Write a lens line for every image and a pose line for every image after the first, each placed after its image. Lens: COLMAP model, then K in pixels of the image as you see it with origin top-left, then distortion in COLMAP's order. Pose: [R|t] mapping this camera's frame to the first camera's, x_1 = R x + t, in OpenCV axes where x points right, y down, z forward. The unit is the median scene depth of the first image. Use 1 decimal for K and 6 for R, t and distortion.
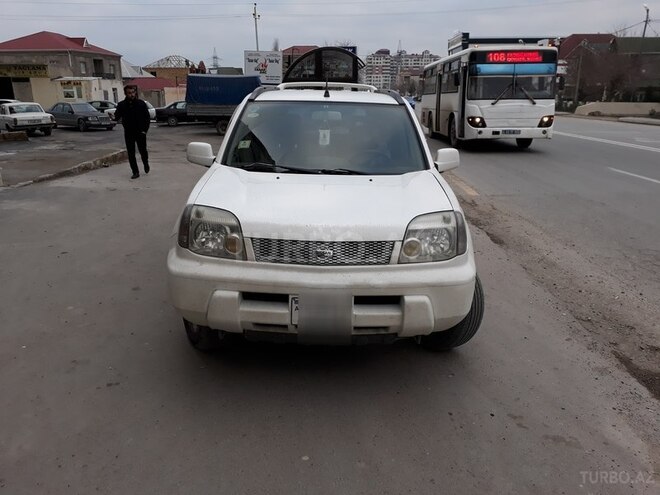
lens RADIAL K [[510.9, 0, 324.8], [0, 510.9, 247.1], [0, 0, 1]] dist [0.140305, -0.220421]
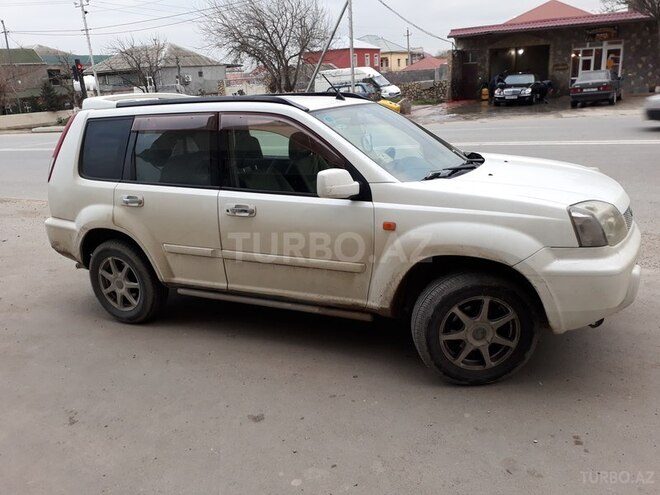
lens RADIAL K [[510.9, 0, 324.8], [0, 510.9, 247.1], [0, 0, 1]] dist [0.140305, -0.220421]
pose [[0.460479, -0.307681, 0.832641, -0.089689], [0.325749, 0.931137, 0.163927, -0.021914], [-0.825740, 0.195747, 0.528995, 0.062657]]
